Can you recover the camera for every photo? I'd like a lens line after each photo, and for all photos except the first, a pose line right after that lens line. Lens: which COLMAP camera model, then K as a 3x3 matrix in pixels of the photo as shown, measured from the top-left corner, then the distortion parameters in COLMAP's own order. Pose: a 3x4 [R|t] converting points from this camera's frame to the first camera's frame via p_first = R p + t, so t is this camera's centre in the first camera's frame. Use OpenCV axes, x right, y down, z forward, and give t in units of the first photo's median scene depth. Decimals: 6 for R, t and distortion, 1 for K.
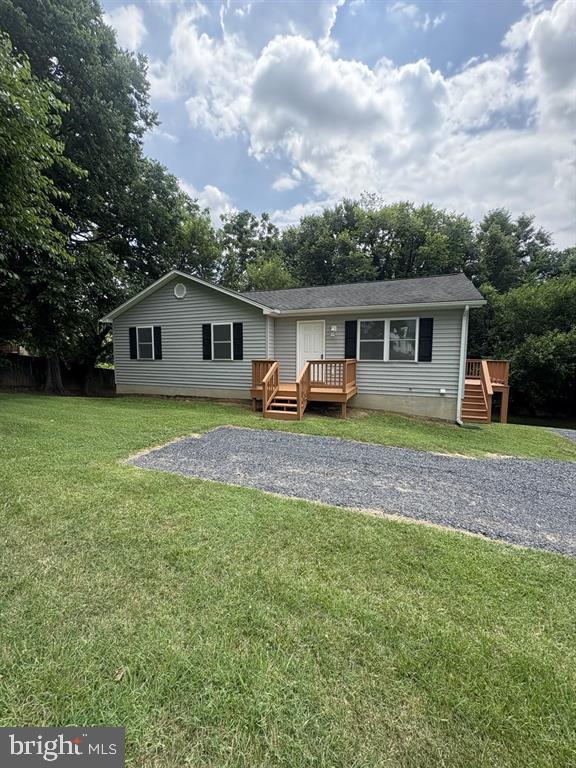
lens RADIAL K [[306.6, 0, 288.0], [0, 306.6, 384.0], [0, 0, 1]] dist [0.000105, -0.000046]
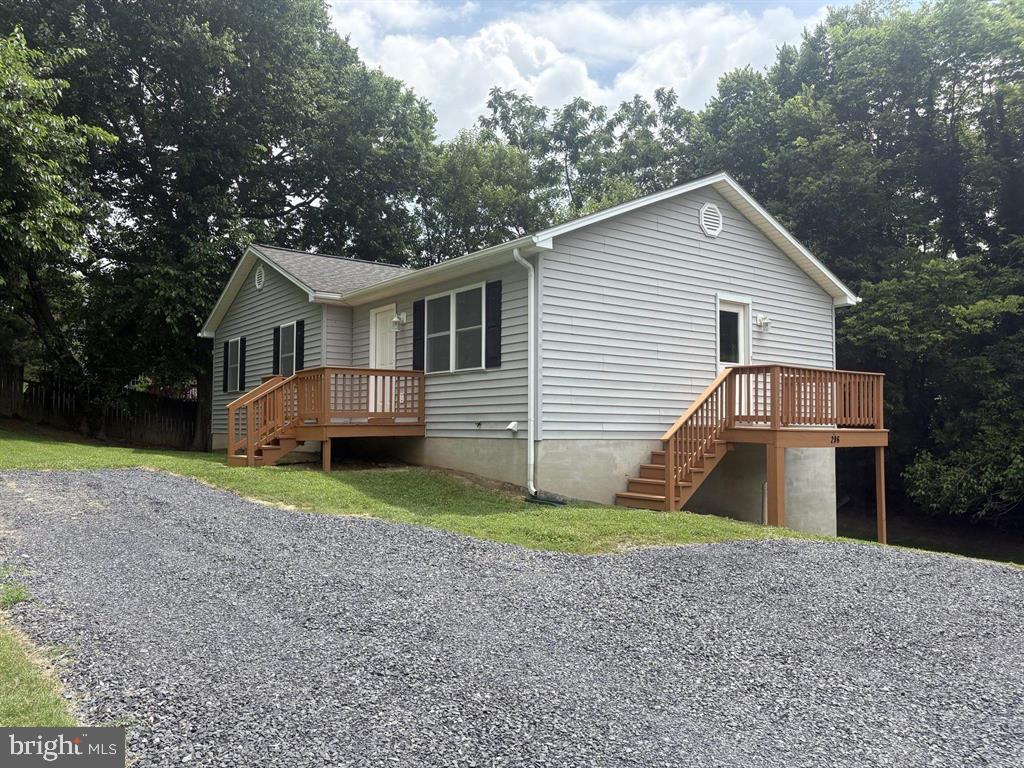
lens RADIAL K [[776.5, 0, 512.0], [0, 776.5, 384.0], [0, 0, 1]] dist [0.049293, -0.055005]
pose [[0.852888, -0.030115, -0.521225, 1.034064], [-0.048273, 0.989510, -0.136162, 0.113182], [0.519858, 0.141292, 0.842487, -0.040125]]
